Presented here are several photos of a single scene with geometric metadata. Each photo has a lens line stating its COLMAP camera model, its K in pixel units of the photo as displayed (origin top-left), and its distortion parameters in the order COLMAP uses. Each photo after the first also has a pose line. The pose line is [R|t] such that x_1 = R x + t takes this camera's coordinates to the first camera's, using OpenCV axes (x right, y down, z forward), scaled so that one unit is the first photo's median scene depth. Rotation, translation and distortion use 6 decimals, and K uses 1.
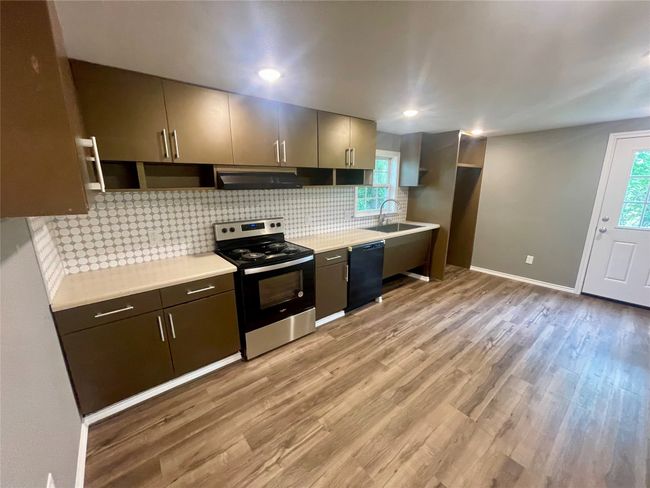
lens RADIAL K [[259.8, 0, 322.9], [0, 259.8, 245.6], [0, 0, 1]] dist [0.000057, 0.000432]
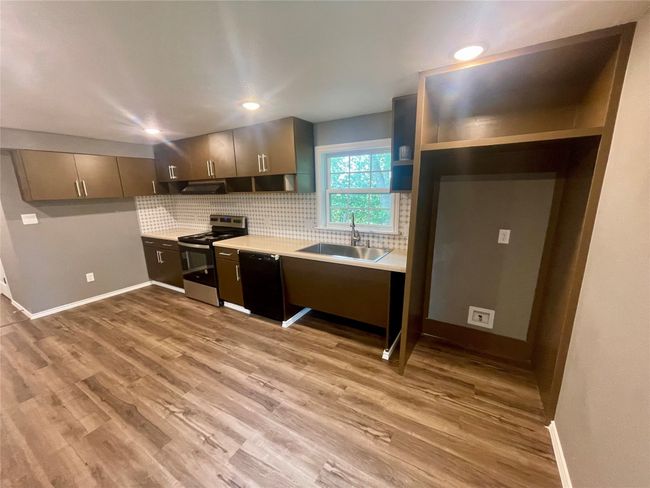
lens RADIAL K [[259.8, 0, 326.0], [0, 259.8, 246.5], [0, 0, 1]] dist [0.000057, 0.000432]
pose [[0.354834, 0.205148, -0.912144, 1.302161], [-0.198056, 0.969980, 0.141110, -0.248960], [0.913711, 0.130584, 0.384813, 0.986542]]
